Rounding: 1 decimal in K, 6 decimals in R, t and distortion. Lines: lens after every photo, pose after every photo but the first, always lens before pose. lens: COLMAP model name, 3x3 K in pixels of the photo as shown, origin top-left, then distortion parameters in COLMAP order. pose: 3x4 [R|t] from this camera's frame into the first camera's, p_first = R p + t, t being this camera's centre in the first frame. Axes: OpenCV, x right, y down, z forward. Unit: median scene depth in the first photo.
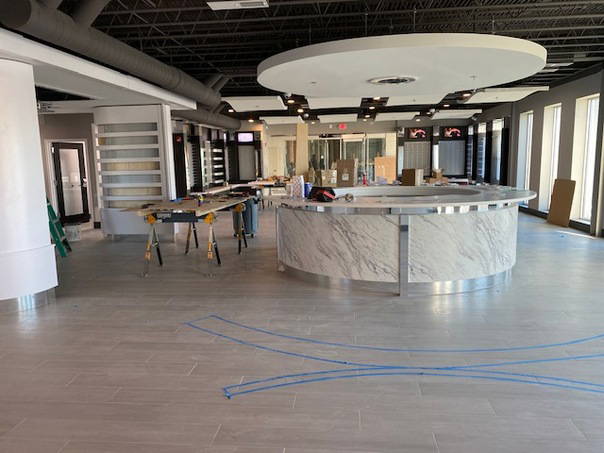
lens RADIAL K [[462.6, 0, 300.4], [0, 462.6, 223.3], [0, 0, 1]] dist [0.047875, -0.051726]
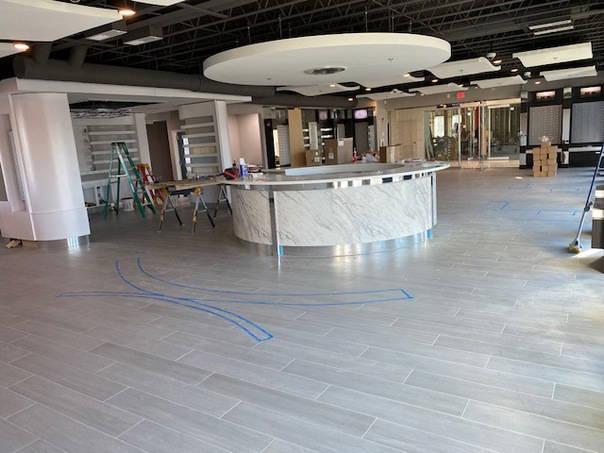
lens RADIAL K [[462.6, 0, 306.4], [0, 462.6, 225.4], [0, 0, 1]] dist [0.047875, -0.051726]
pose [[0.893891, 0.042171, -0.446297, 0.696871], [-0.012127, 0.997476, 0.069962, -0.010671], [0.448121, -0.057126, 0.892146, -0.052354]]
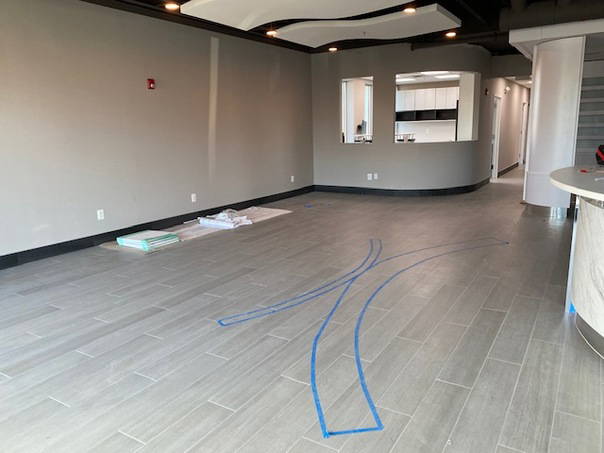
lens RADIAL K [[462.6, 0, 304.0], [0, 462.6, 223.7], [0, 0, 1]] dist [0.047875, -0.051726]
pose [[-0.441925, 0.211678, -0.871720, 0.810083], [-0.091851, 0.955975, 0.278702, -0.102966], [0.892337, 0.203233, -0.403026, 0.748756]]
